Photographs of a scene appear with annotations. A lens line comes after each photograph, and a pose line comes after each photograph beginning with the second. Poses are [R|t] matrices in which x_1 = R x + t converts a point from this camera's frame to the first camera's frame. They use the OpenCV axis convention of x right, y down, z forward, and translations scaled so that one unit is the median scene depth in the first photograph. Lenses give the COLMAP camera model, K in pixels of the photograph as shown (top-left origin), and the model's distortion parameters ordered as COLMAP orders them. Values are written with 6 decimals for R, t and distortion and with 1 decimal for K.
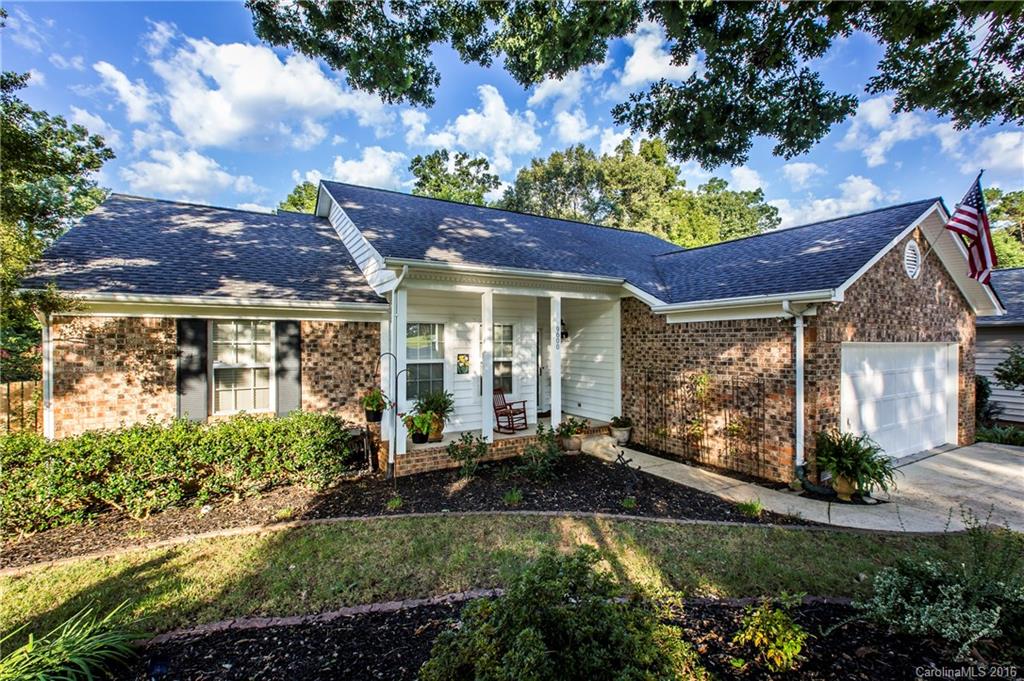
lens RADIAL K [[460.5, 0, 514.6], [0, 460.5, 341.4], [0, 0, 1]] dist [-0.004976, 0.001120]
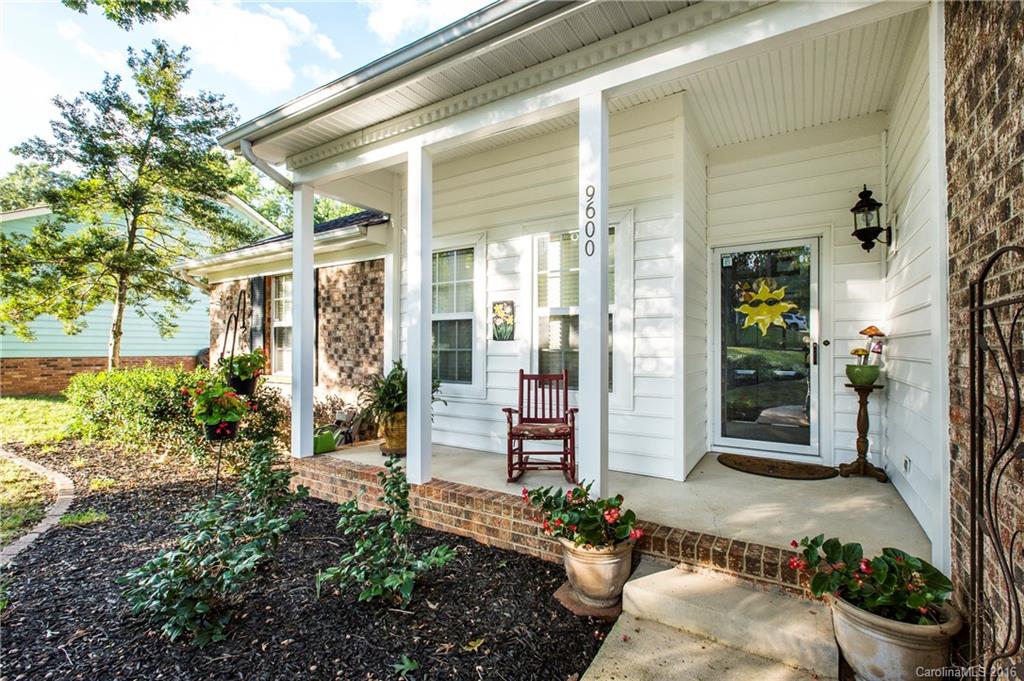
lens RADIAL K [[460.5, 0, 510.6], [0, 460.5, 344.6], [0, 0, 1]] dist [-0.004976, 0.001120]
pose [[0.453852, -0.002696, -0.891073, 0.389856], [-0.000061, 0.999995, -0.003056, 0.087223], [0.891077, 0.001441, 0.453849, 0.886241]]
